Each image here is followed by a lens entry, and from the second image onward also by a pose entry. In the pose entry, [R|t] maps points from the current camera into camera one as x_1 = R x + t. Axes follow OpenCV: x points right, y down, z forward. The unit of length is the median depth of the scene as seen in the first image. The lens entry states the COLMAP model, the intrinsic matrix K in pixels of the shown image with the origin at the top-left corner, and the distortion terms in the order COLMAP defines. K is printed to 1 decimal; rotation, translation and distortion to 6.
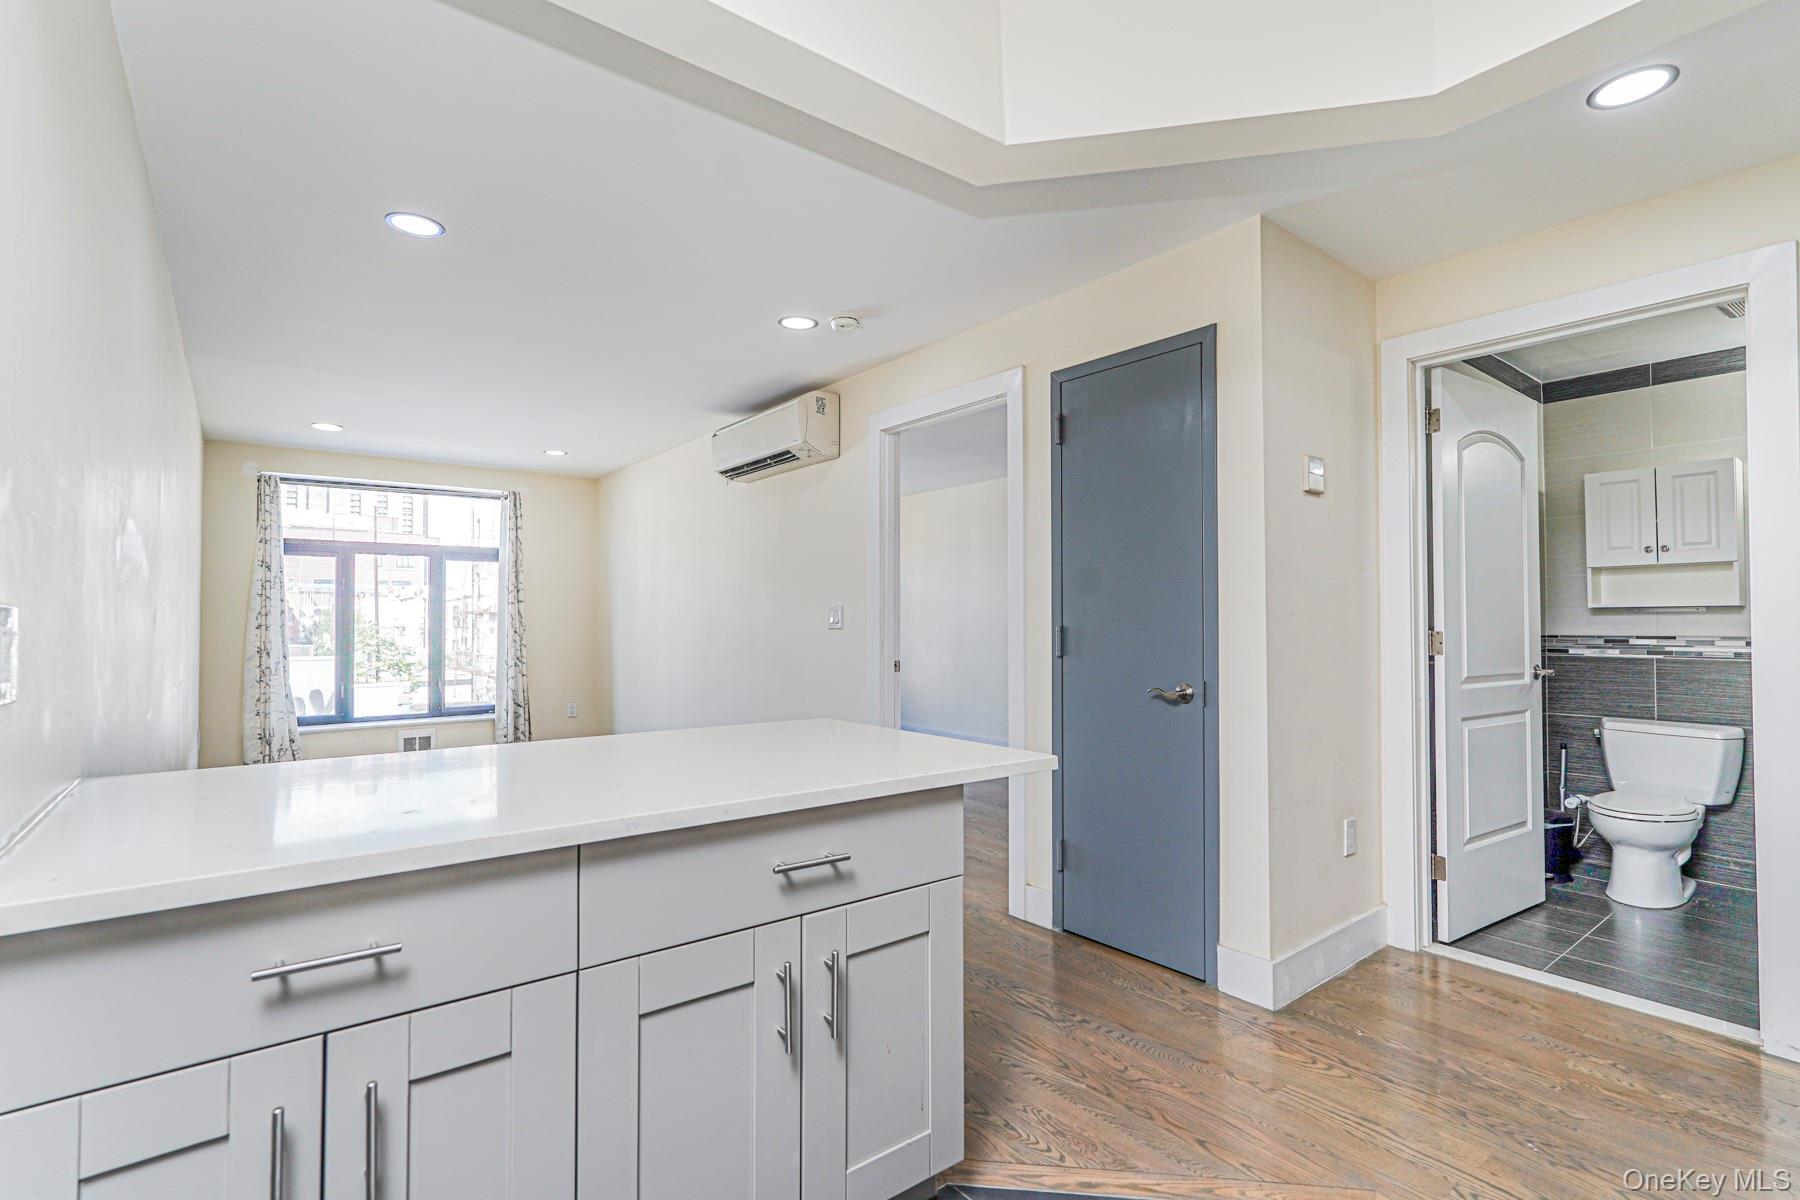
lens RADIAL K [[840.5, 0, 895.5], [0, 840.5, 609.7], [0, 0, 1]] dist [-0.008432, 0.007276]
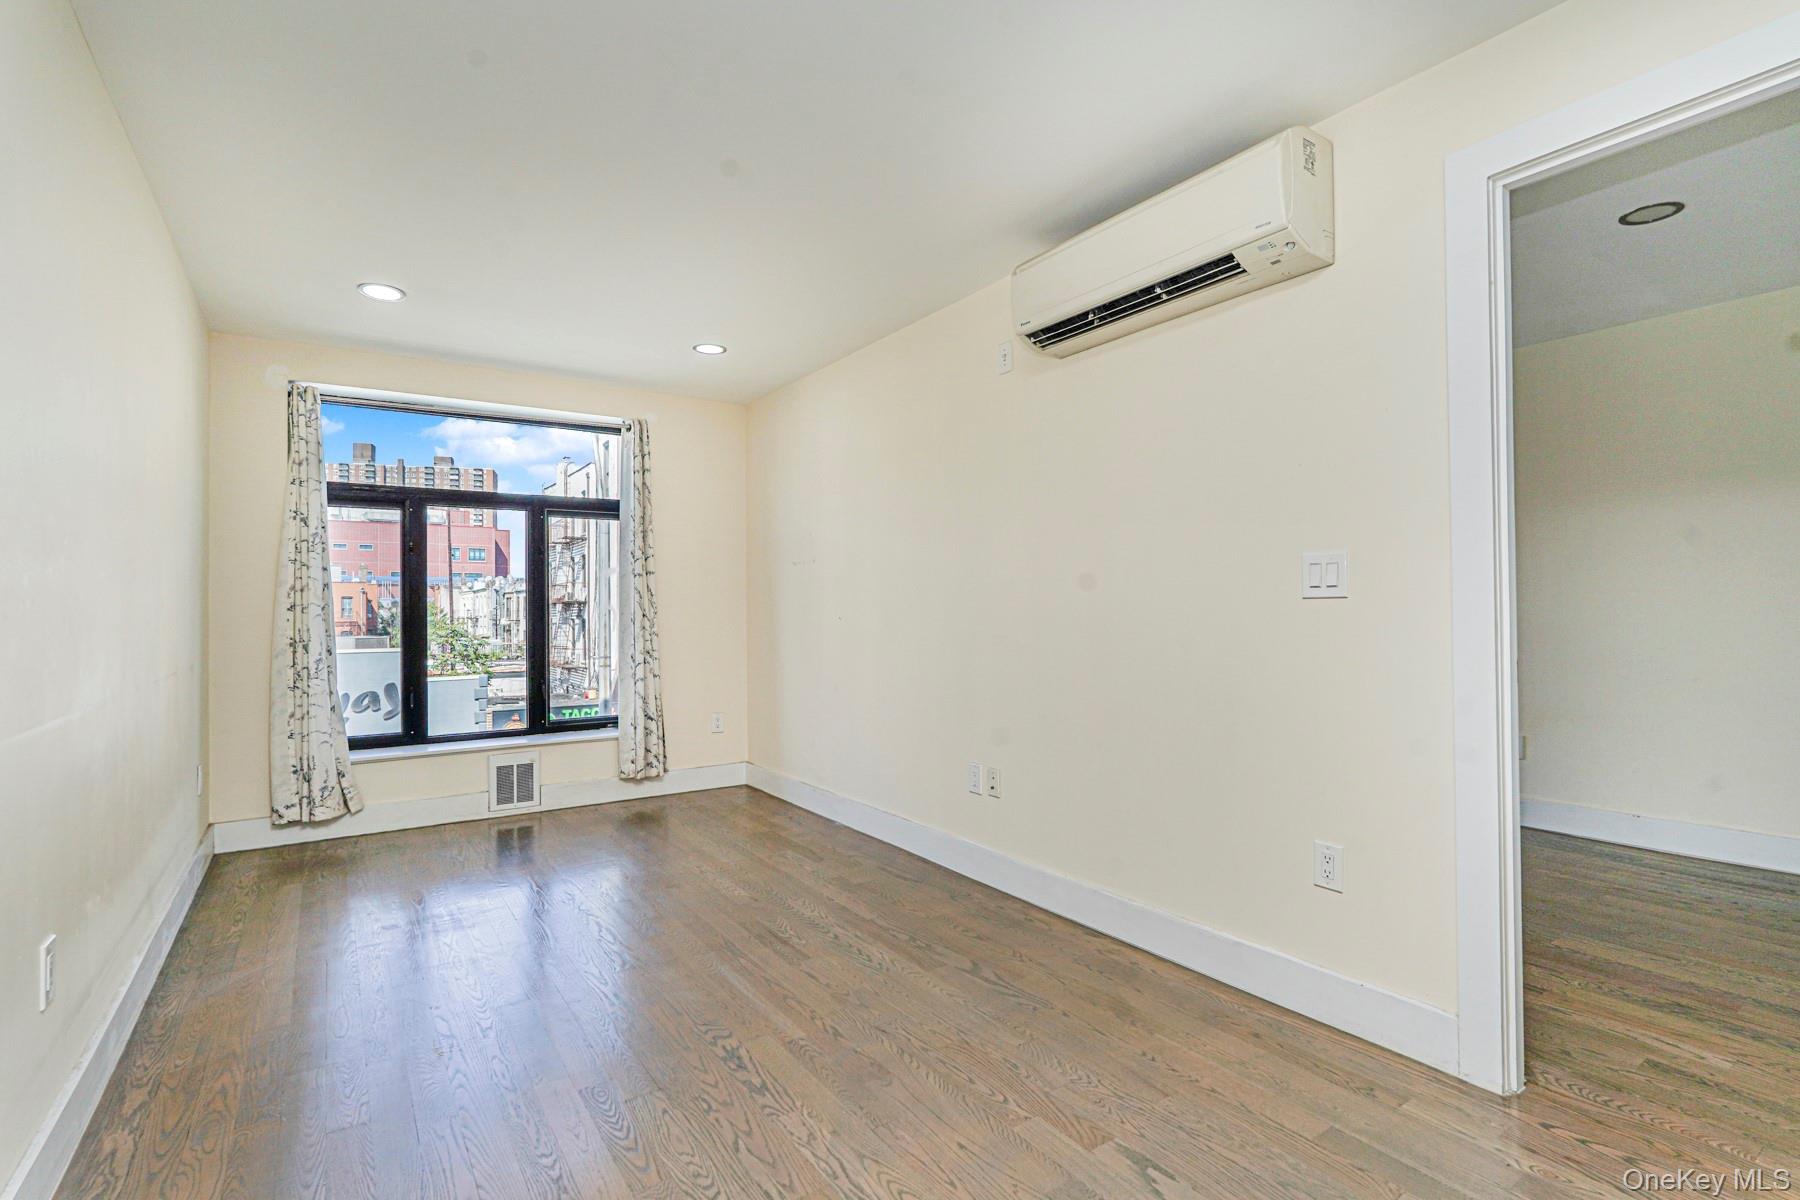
lens RADIAL K [[840.5, 0, 898.3], [0, 840.5, 604.7], [0, 0, 1]] dist [-0.008432, 0.007276]
pose [[0.998023, -0.006370, -0.062533, -0.216730], [0.006821, 0.999952, 0.006997, 0.015780], [0.062486, -0.007410, 0.998018, 0.338194]]
